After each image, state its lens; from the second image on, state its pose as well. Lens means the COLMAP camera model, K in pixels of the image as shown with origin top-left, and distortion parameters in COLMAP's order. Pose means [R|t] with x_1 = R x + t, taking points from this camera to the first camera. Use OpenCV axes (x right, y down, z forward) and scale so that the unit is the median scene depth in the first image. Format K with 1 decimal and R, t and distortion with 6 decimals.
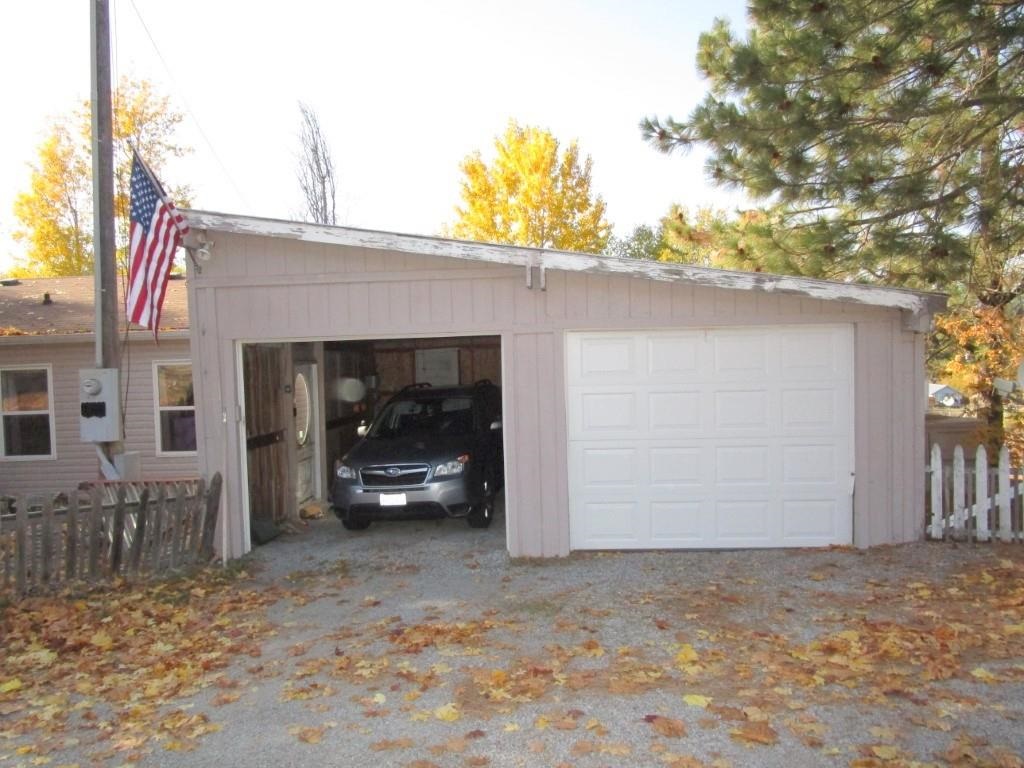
lens RADIAL K [[725.9, 0, 515.1], [0, 725.9, 379.4], [0, 0, 1]] dist [-0.020367, -0.000252]
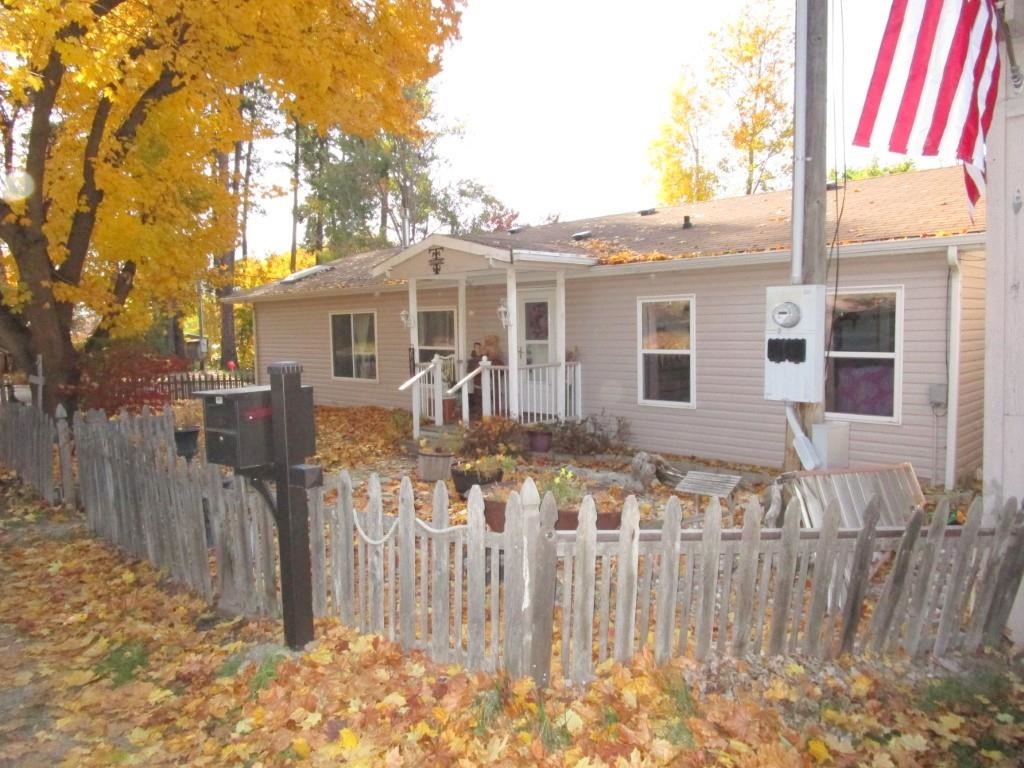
lens RADIAL K [[725.9, 0, 512.8], [0, 725.9, 383.2], [0, 0, 1]] dist [-0.020367, -0.000252]
pose [[0.718119, 0.072178, -0.692168, -0.206995], [-0.018657, 0.996246, 0.084530, 0.013922], [0.695671, -0.047789, 0.716770, 0.246373]]
